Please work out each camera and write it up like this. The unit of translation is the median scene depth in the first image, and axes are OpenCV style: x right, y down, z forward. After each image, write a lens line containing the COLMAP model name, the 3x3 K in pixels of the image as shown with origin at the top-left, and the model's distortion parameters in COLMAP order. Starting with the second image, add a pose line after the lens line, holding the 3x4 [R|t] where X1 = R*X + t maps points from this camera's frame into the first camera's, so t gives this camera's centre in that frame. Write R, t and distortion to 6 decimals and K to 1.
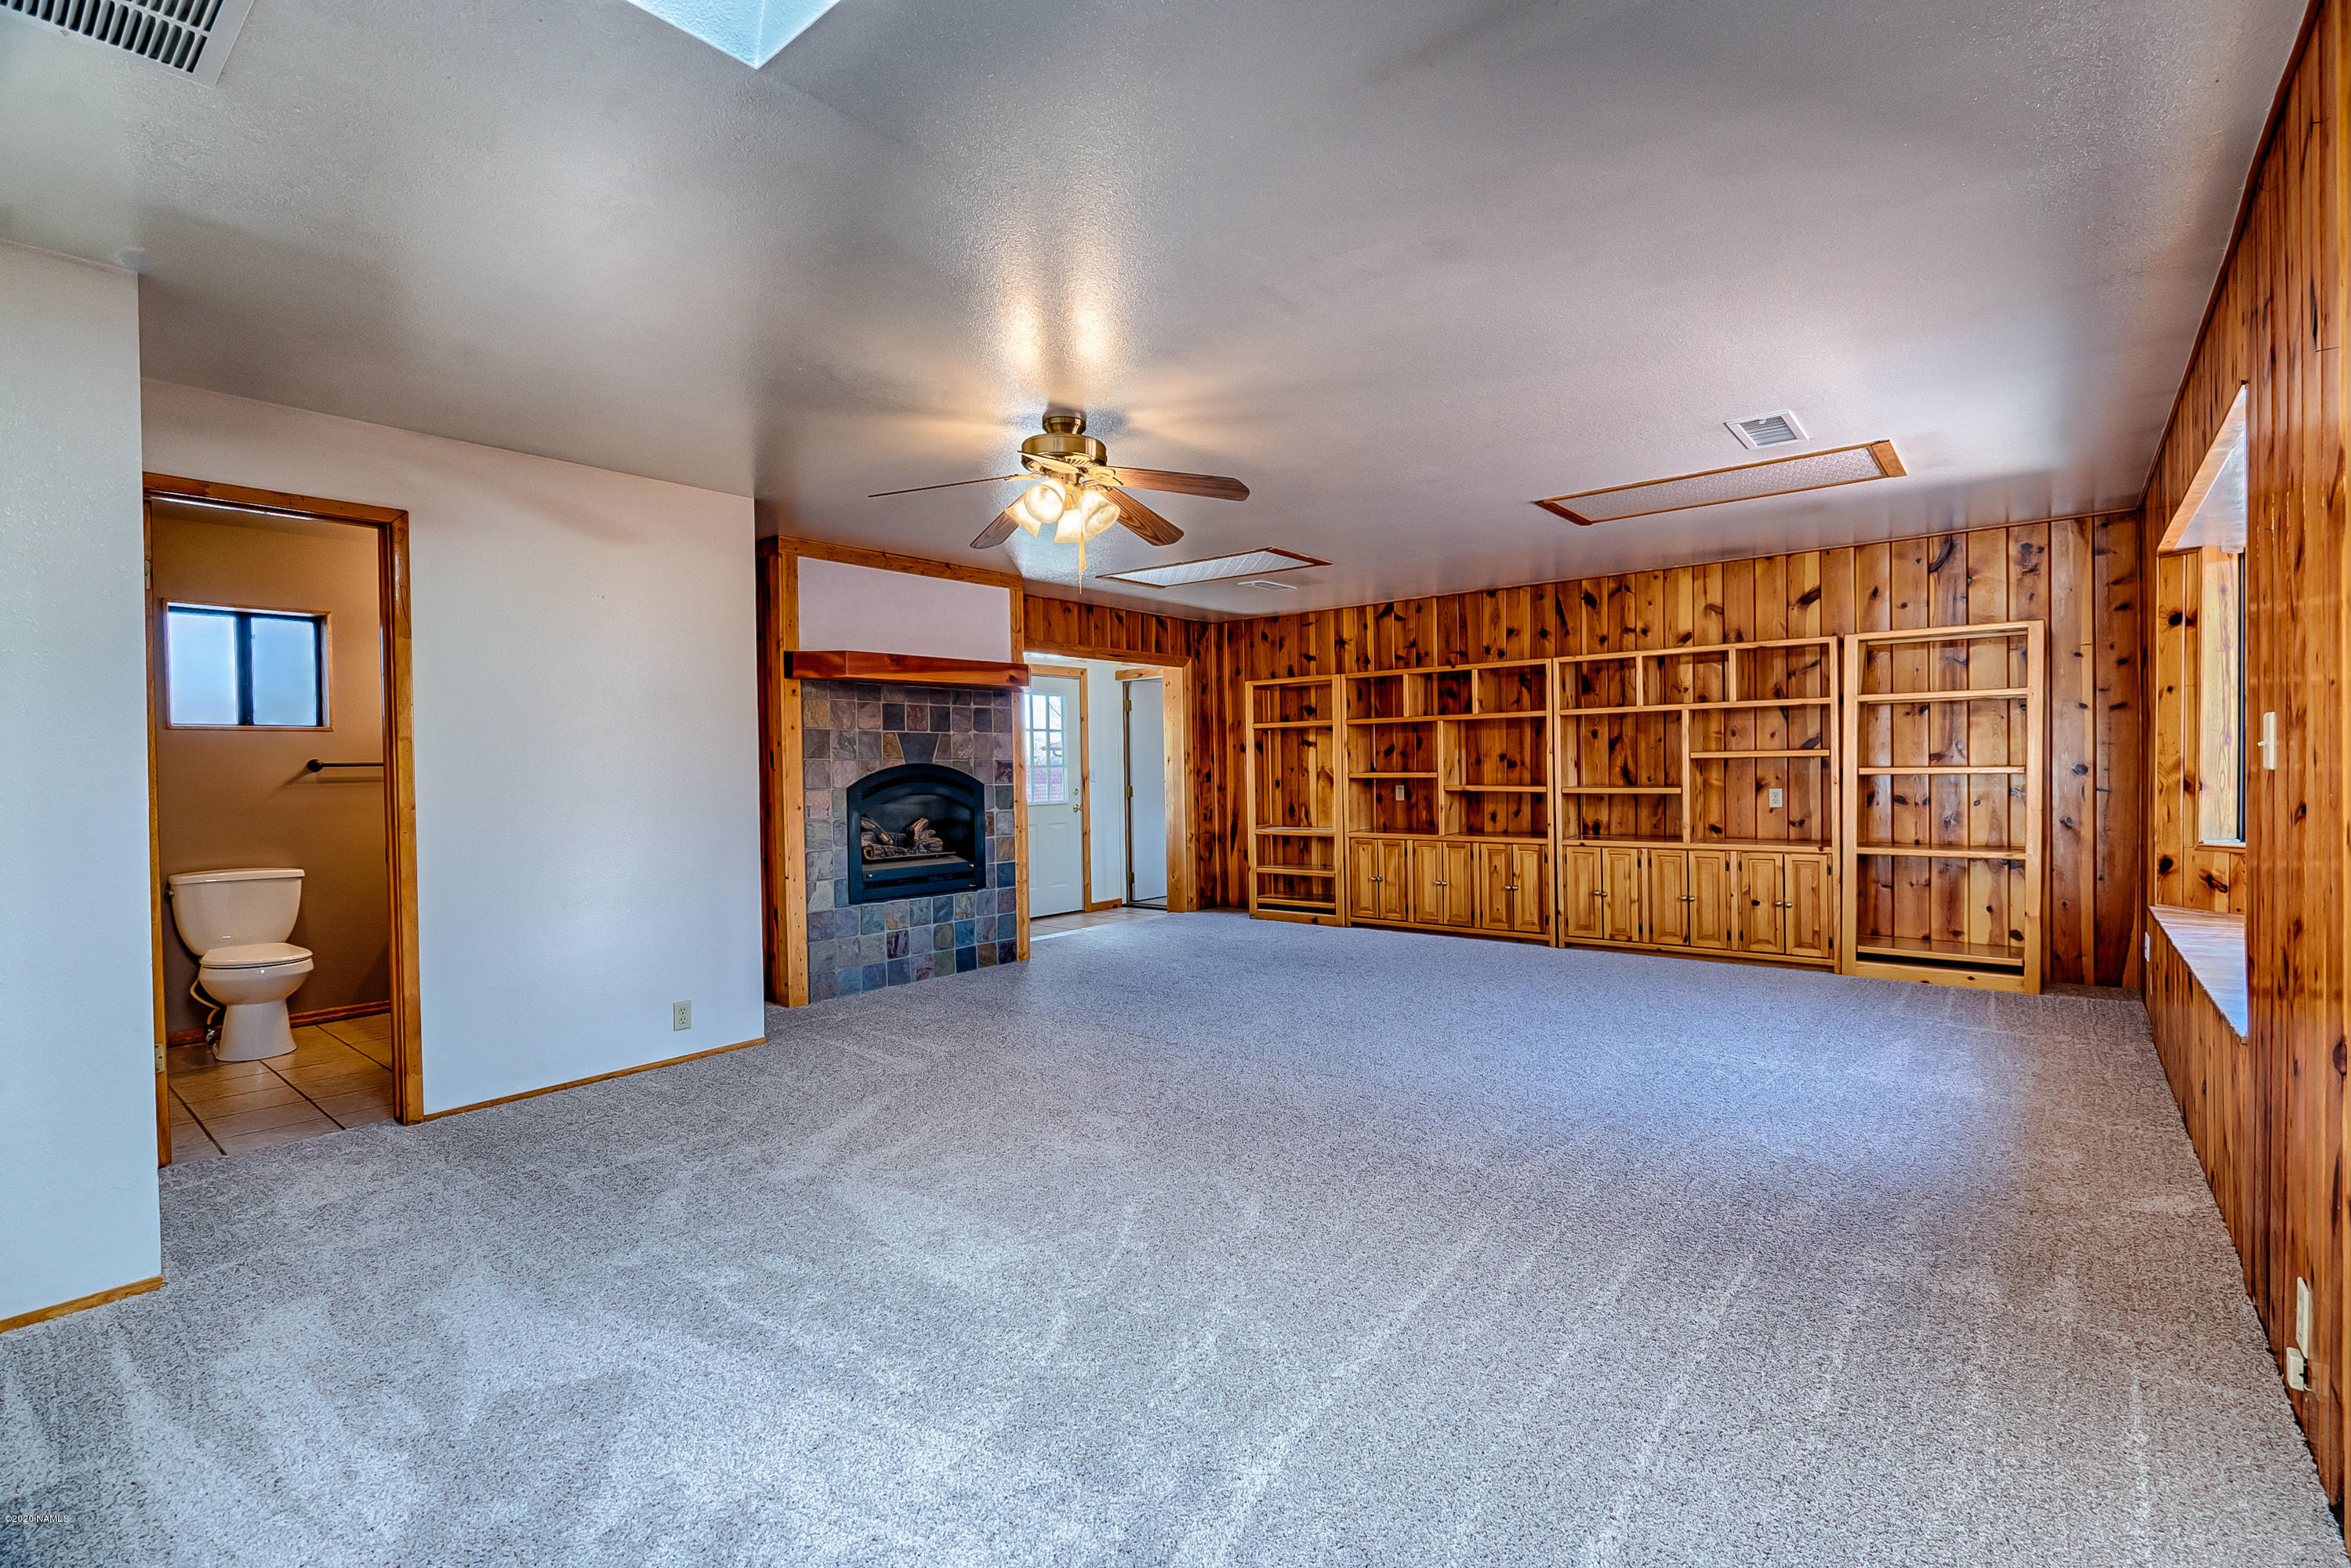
lens RADIAL K [[1050.8, 0, 1173.9], [0, 1050.8, 787.4], [0, 0, 1]] dist [0.001425, 0.001225]
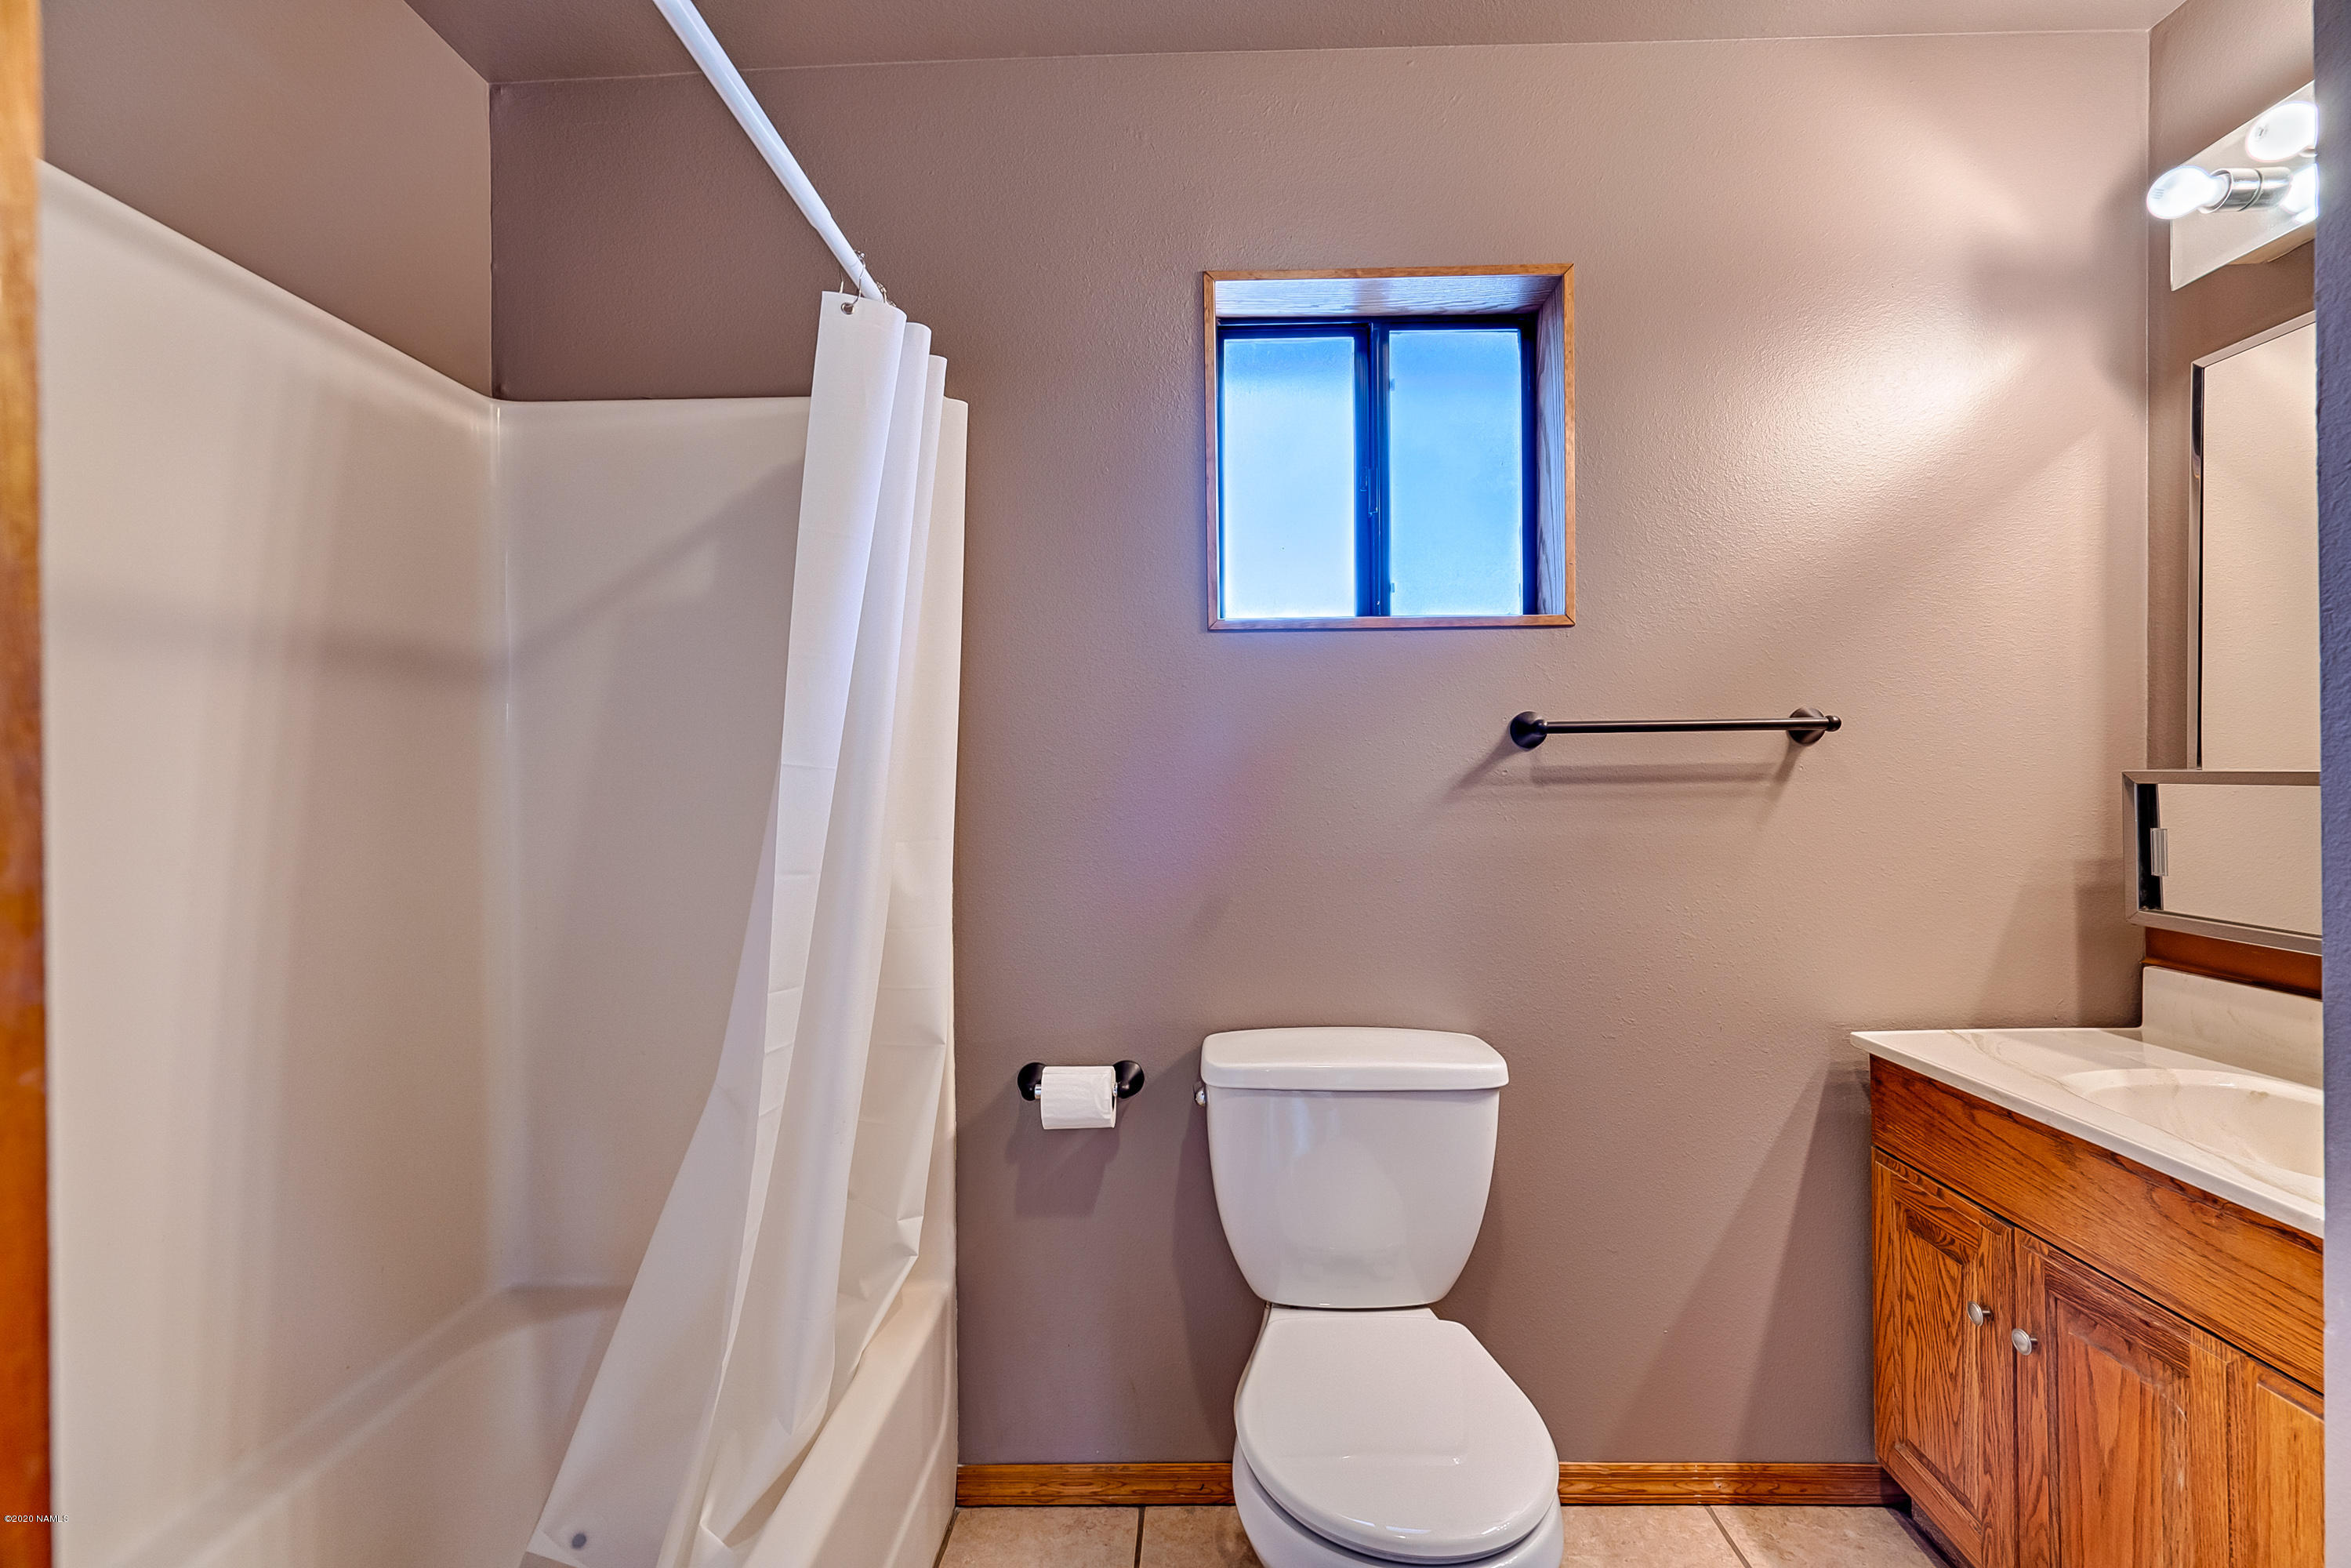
lens RADIAL K [[1050.8, 0, 1183.1], [0, 1050.8, 766.0], [0, 0, 1]] dist [0.001425, 0.001225]
pose [[0.626612, 0.016469, -0.779157, -0.629812], [-0.016883, 0.999829, 0.007555, -0.010111], [0.779148, 0.008421, 0.626783, 0.711987]]
